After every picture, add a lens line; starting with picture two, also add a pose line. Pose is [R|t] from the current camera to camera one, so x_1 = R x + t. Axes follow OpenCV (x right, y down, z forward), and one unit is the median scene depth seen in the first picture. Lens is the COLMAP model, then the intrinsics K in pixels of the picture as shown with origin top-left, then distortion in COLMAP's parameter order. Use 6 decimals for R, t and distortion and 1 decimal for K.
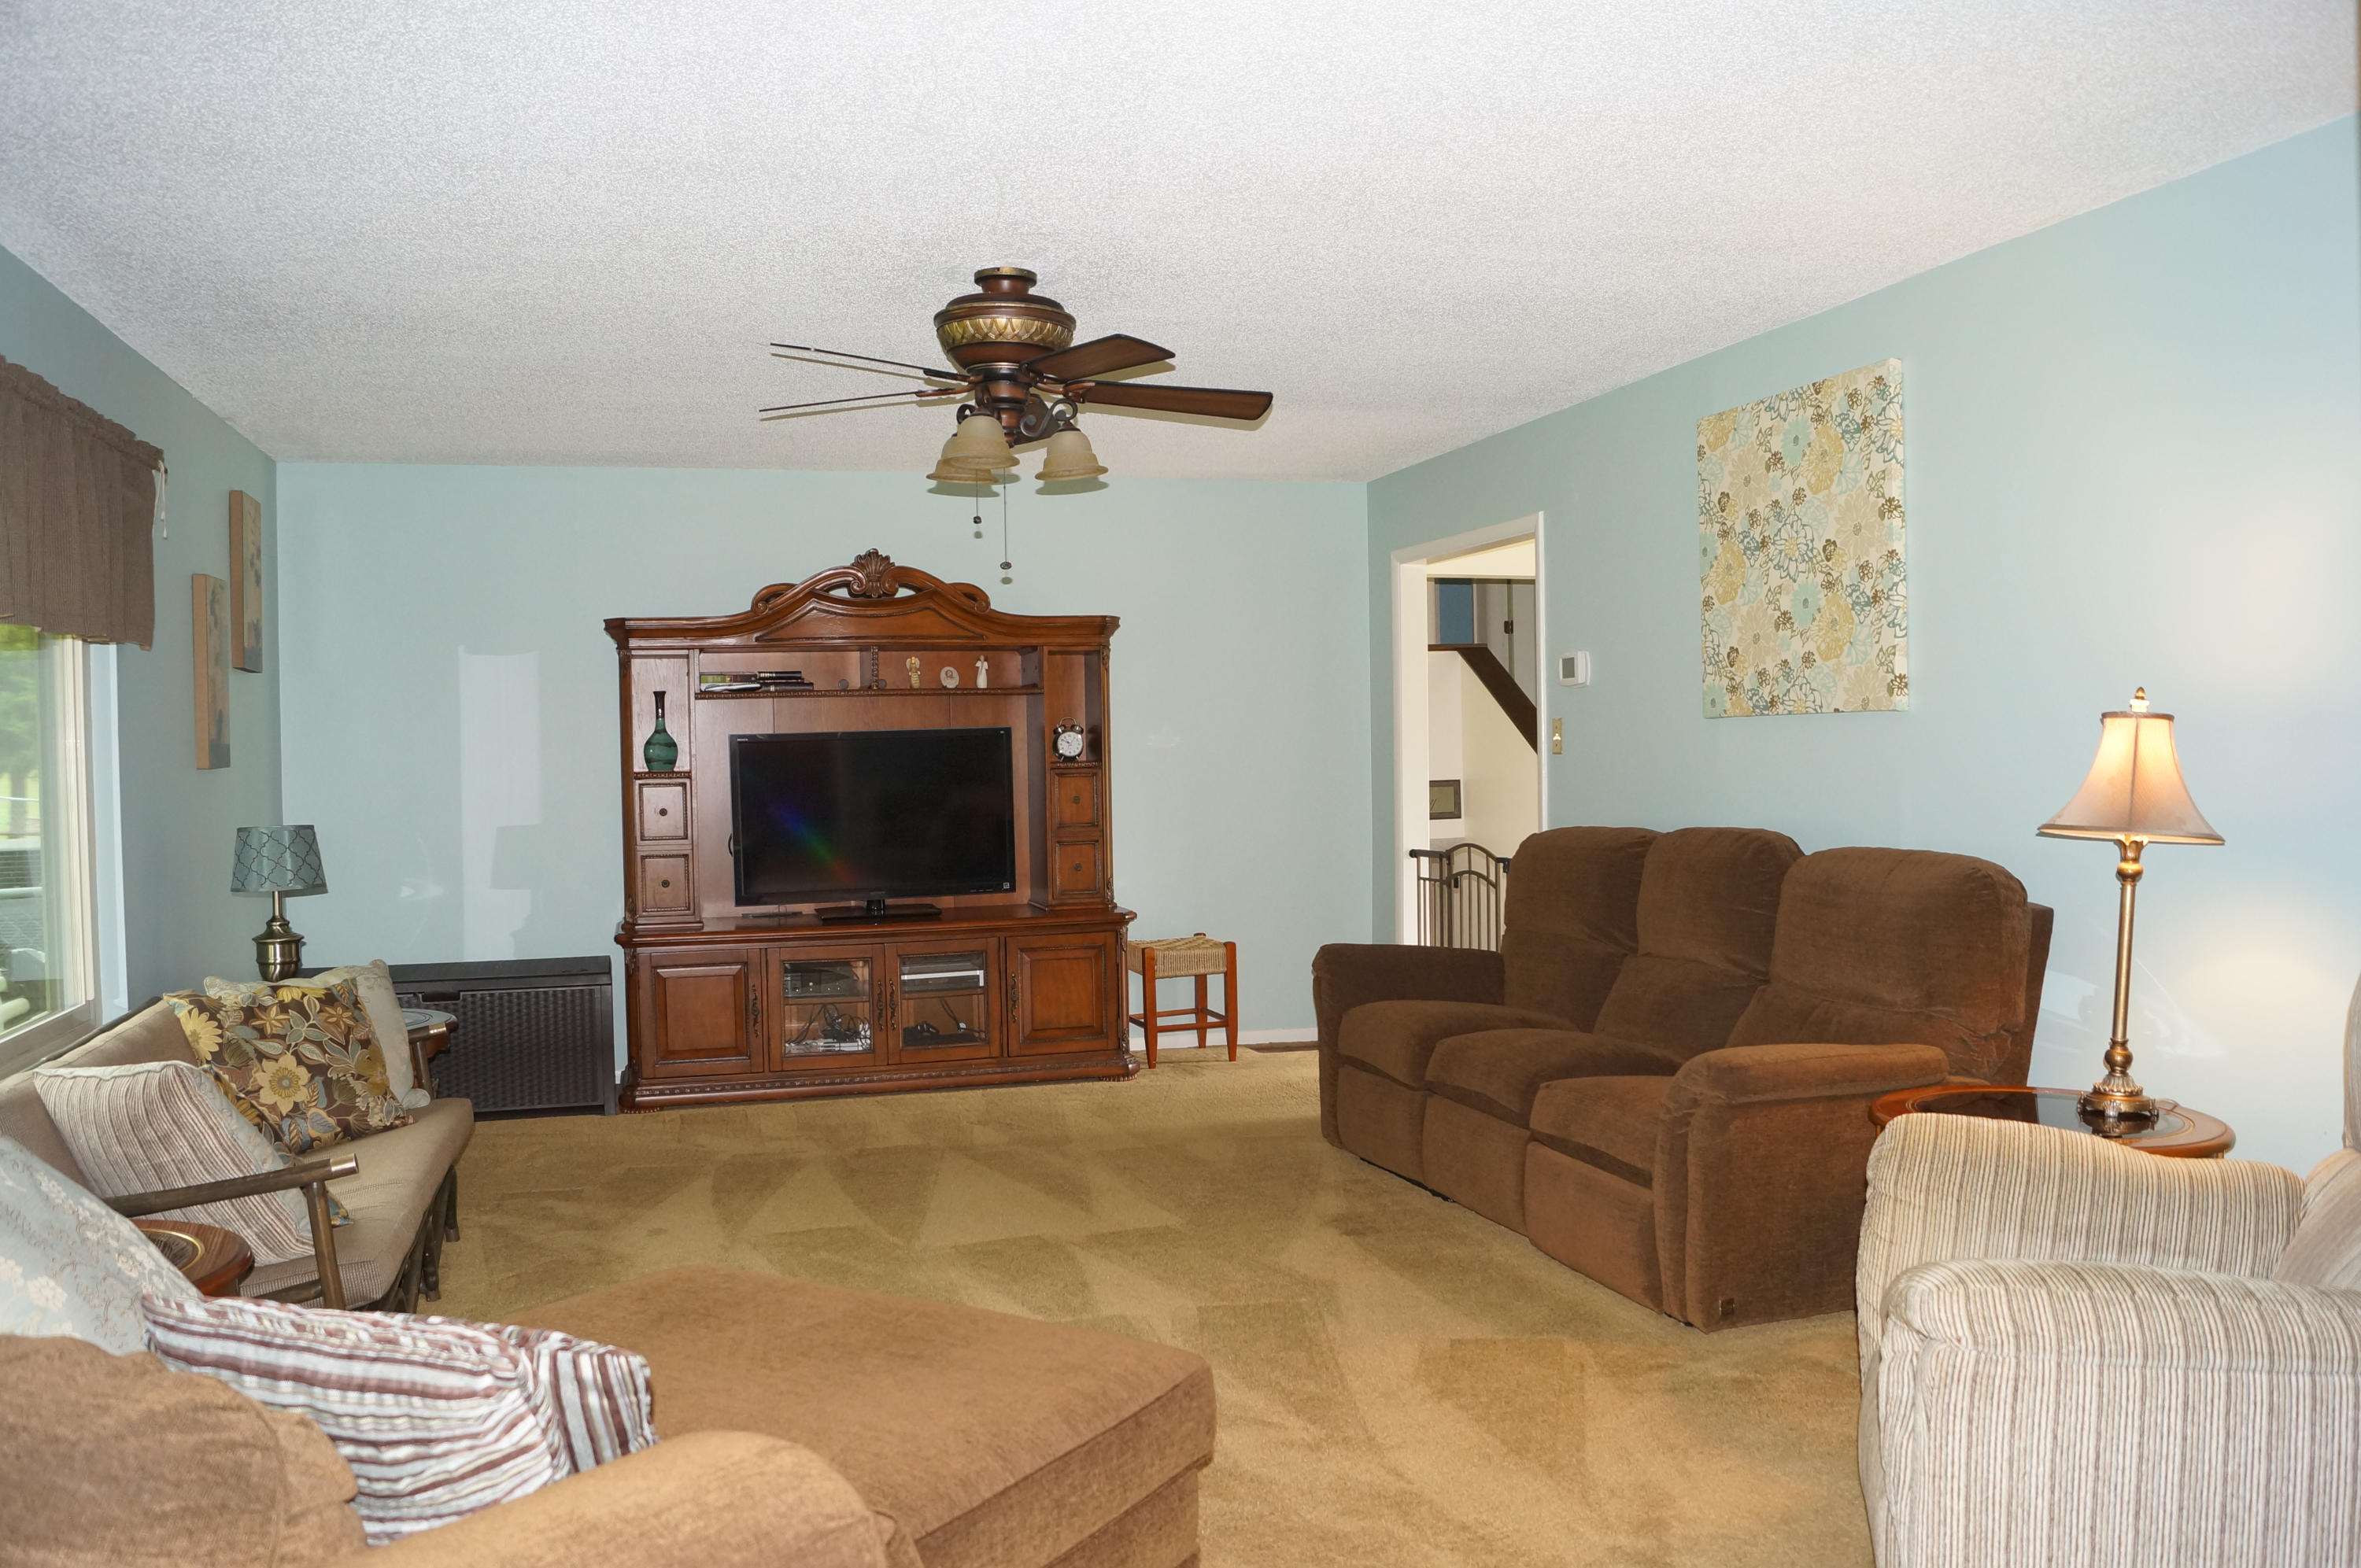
lens RADIAL K [[1808.7, 0, 1177.9], [0, 1808.7, 780.8], [0, 0, 1]] dist [-0.083230, 0.013204]
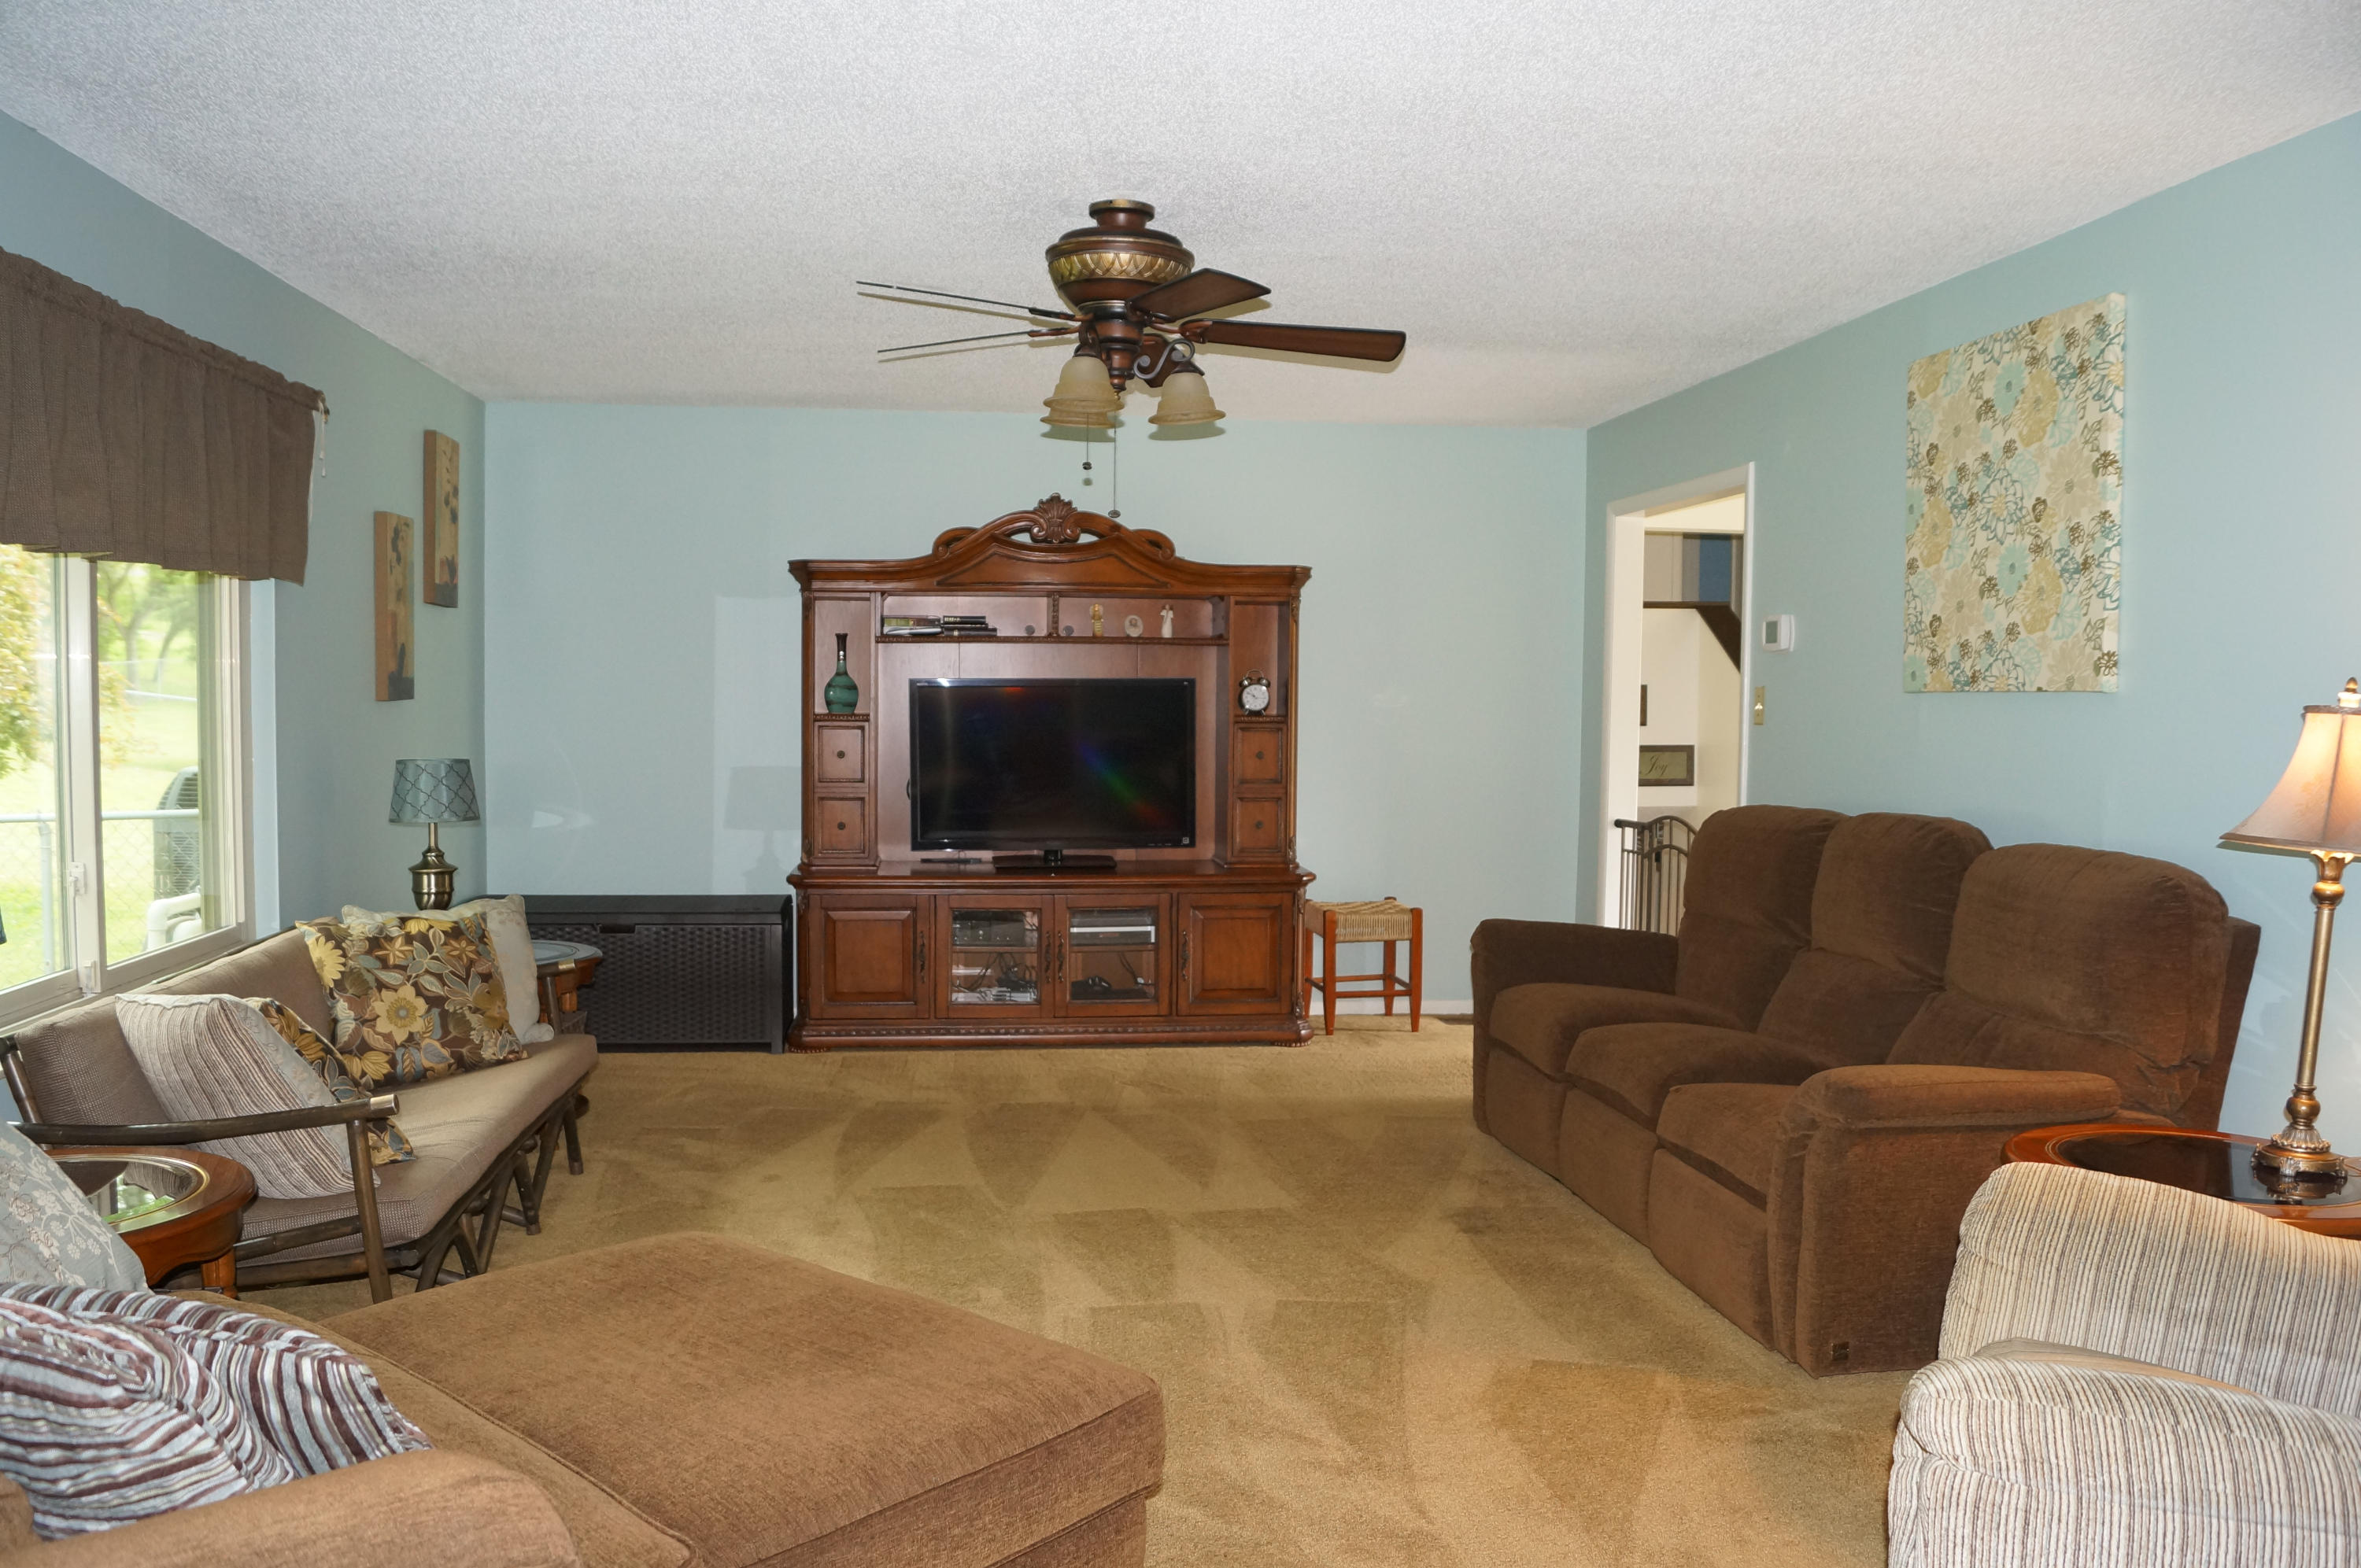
lens RADIAL K [[1808.7, 0, 1177.9], [0, 1808.7, 780.8], [0, 0, 1]] dist [-0.083230, 0.013204]
pose [[0.986363, 0.035501, -0.160711, 0.090813], [-0.030618, 0.998994, 0.032758, -0.009988], [0.161712, -0.027391, 0.986458, 0.055565]]
